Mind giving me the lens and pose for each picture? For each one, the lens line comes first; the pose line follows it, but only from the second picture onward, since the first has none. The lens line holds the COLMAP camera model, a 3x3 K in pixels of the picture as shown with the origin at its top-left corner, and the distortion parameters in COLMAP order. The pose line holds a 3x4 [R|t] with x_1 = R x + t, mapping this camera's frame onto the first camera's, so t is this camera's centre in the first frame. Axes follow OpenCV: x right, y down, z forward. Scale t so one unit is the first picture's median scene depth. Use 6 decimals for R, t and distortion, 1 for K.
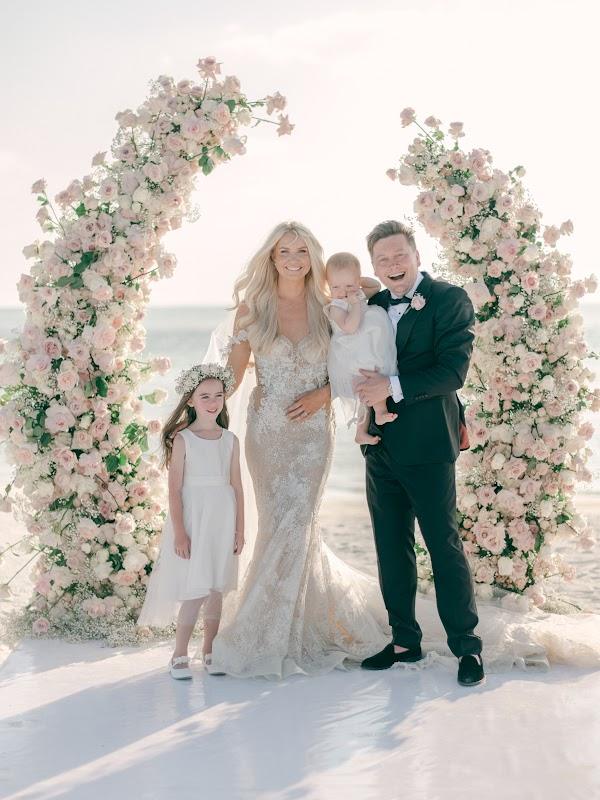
lens RADIAL K [[1543.6, 0, 295.8], [0, 1543.6, 407.1], [0, 0, 1]] dist [-0.105044, 0.000000]
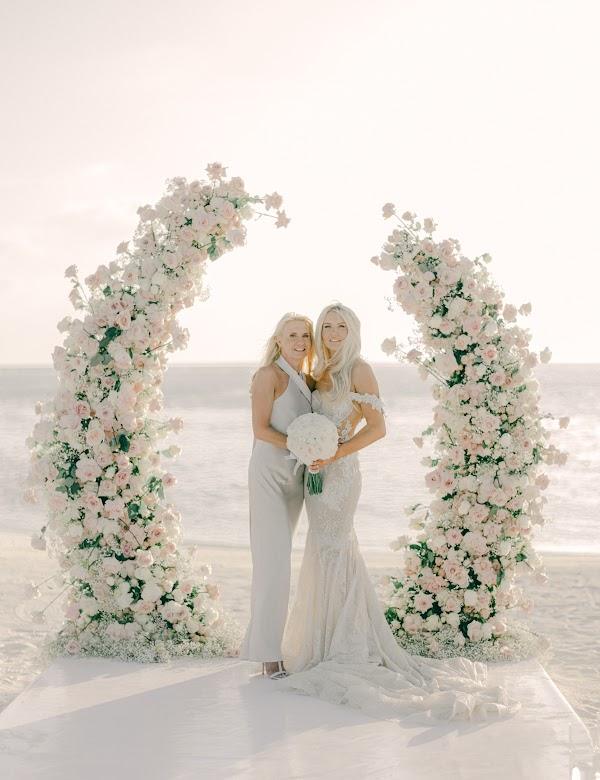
lens RADIAL K [[1649.7, 0, 318.9], [0, 1649.7, 408.4], [0, 0, 1]] dist [-0.117961, 0.000000]
pose [[0.999895, 0.001291, -0.014434, 0.039126], [-0.001748, 0.999498, -0.031645, -0.000012], [0.014386, 0.031667, 0.999395, -0.243612]]
